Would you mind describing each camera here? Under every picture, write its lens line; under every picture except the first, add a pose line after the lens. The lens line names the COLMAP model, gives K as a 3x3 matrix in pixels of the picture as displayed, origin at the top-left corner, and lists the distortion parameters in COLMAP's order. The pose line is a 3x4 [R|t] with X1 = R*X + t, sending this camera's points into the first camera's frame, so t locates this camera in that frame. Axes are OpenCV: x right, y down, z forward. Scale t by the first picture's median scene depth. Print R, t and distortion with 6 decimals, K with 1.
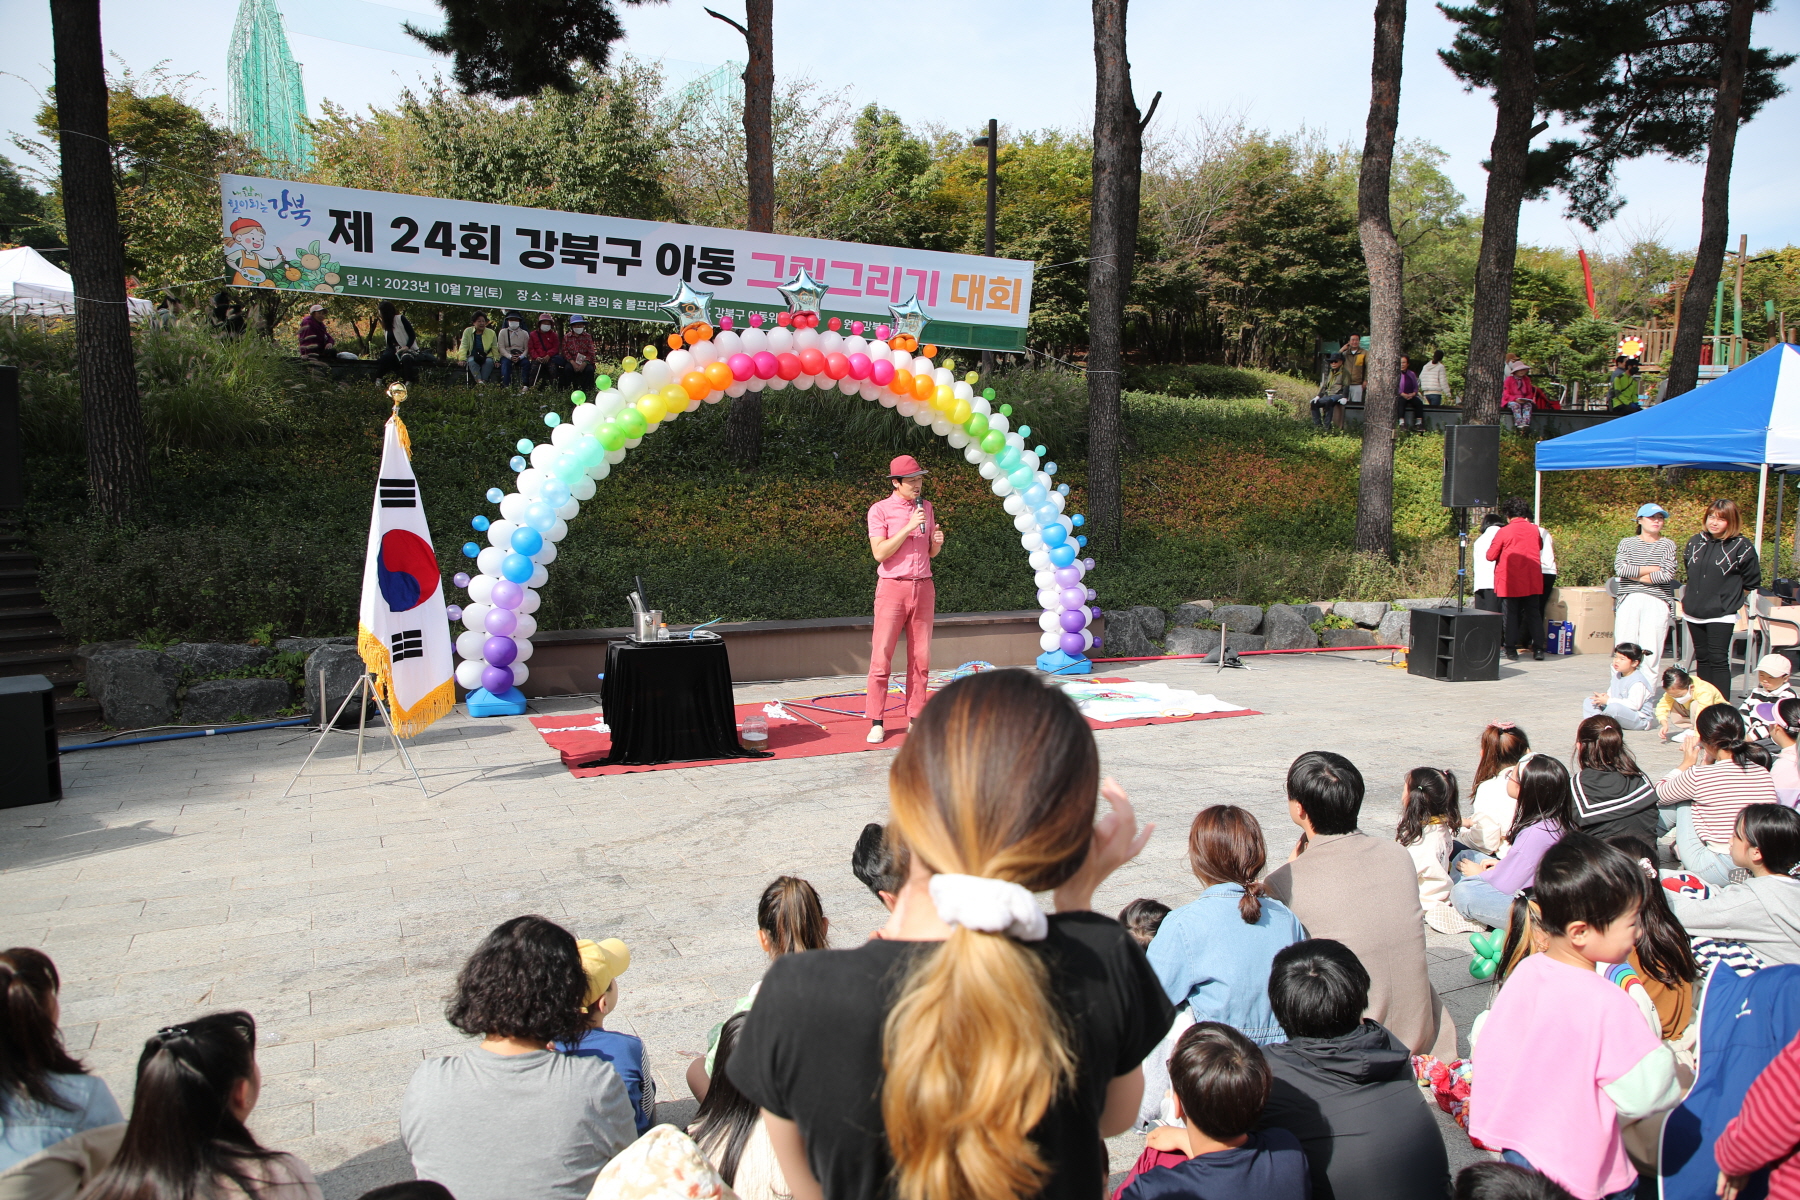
lens RADIAL K [[1227.6, 0, 881.1], [0, 1227.6, 604.3], [0, 0, 1]] dist [-0.077342, 0.040408]
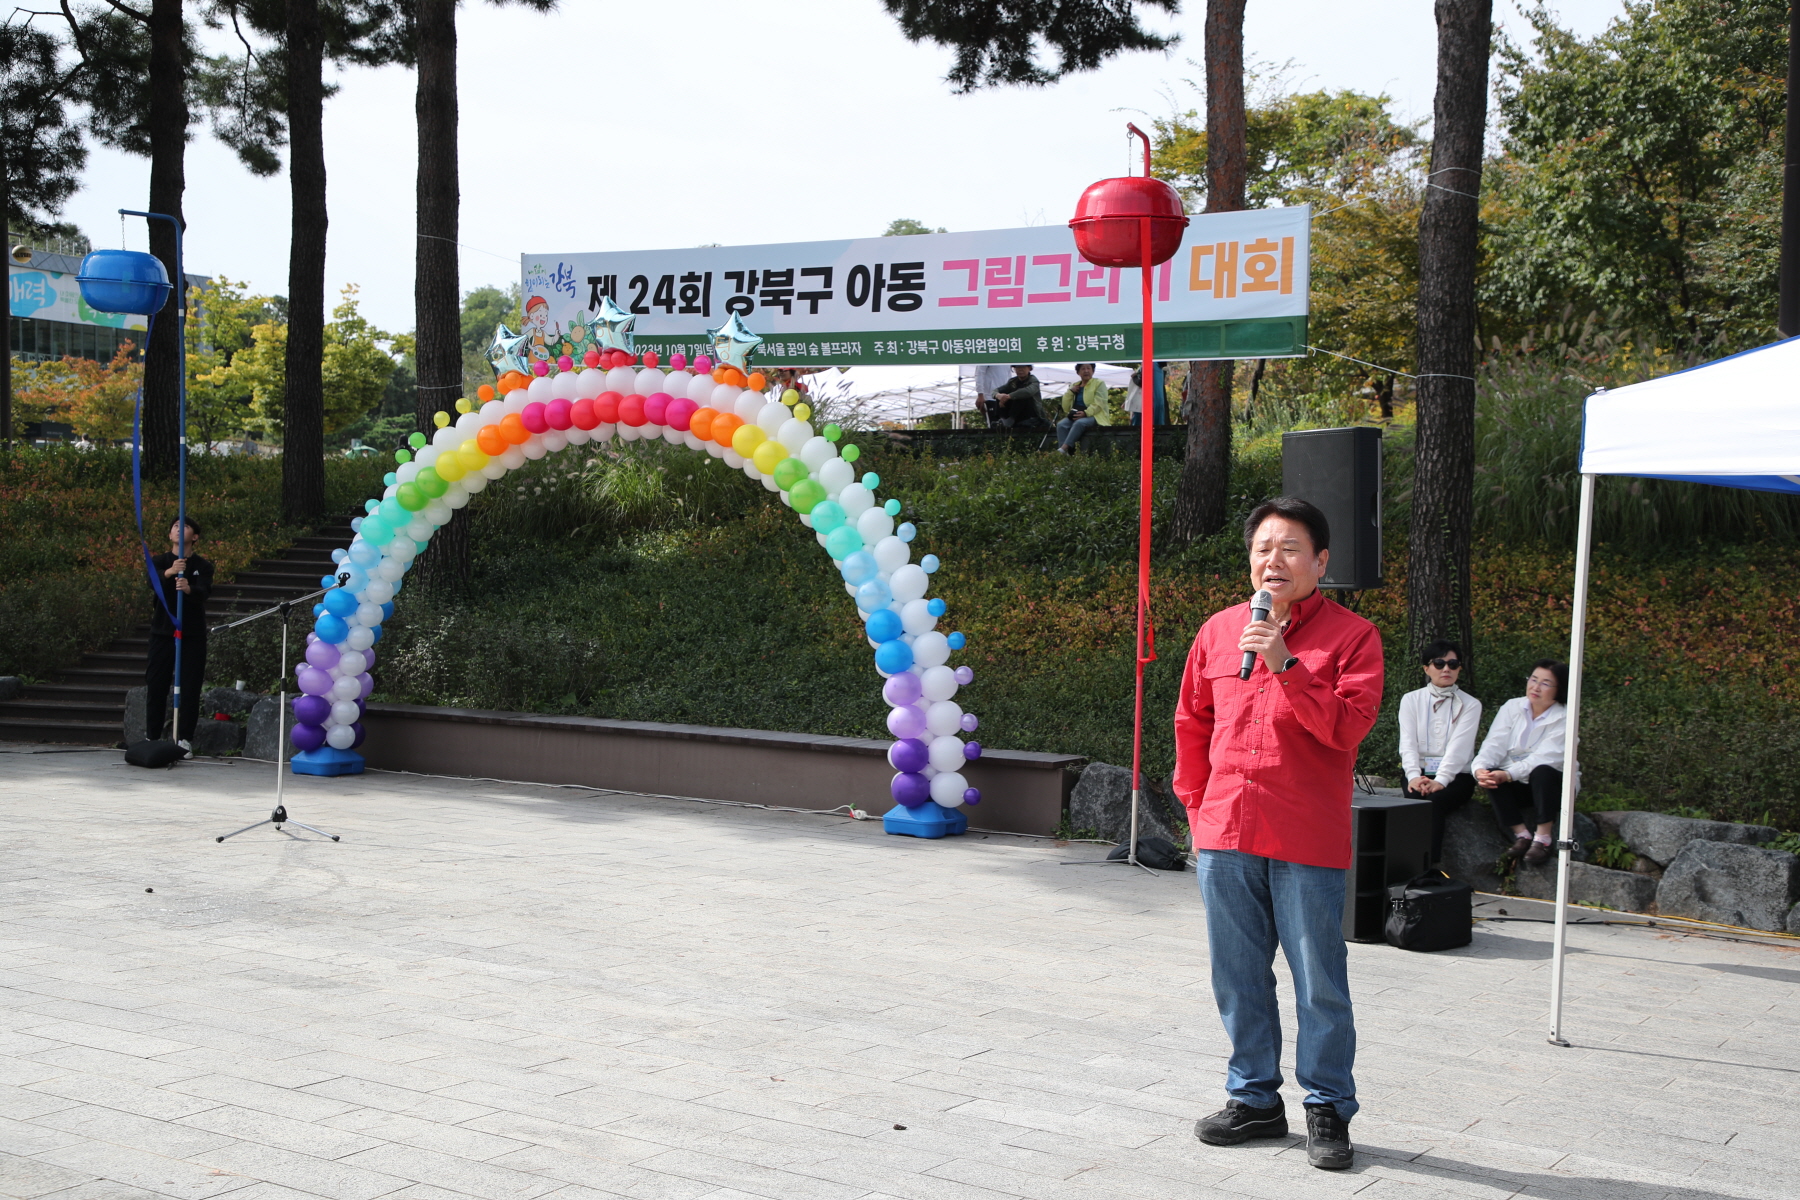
lens RADIAL K [[2054.4, 0, 875.2], [0, 2054.4, 595.6], [0, 0, 1]] dist [0.096553, 0.000000]
pose [[0.531127, 0.007105, -0.847262, 1.015256], [-0.111711, 0.991823, -0.061712, -0.001452], [0.839895, 0.127425, 0.527578, 0.344309]]
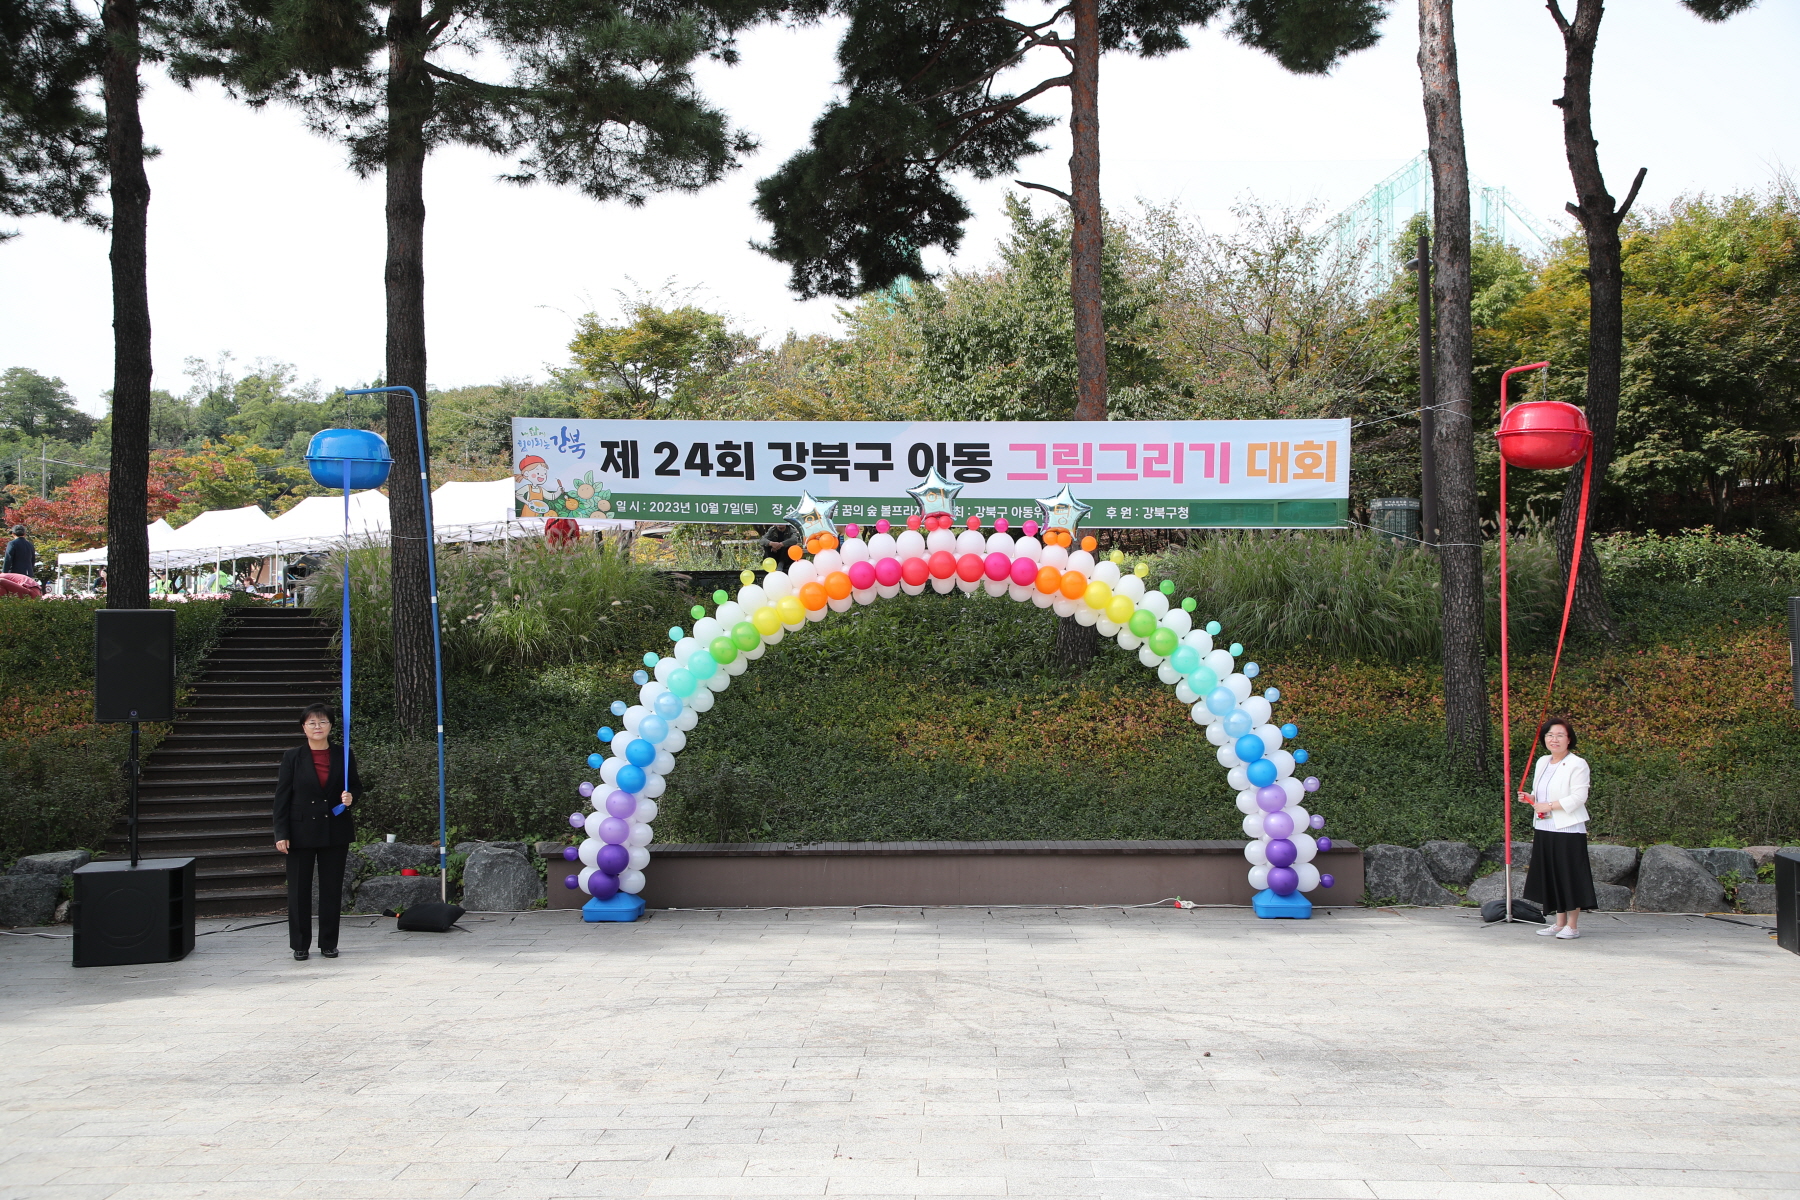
lens RADIAL K [[1565.0, 0, 891.3], [0, 1565.0, 610.0], [0, 0, 1]] dist [0.004314, 0.049831]
pose [[0.887229, -0.042295, -0.459386, 0.380123], [-0.027963, 0.989027, -0.145064, 0.011646], [0.460481, 0.141551, 0.876311, -0.067830]]
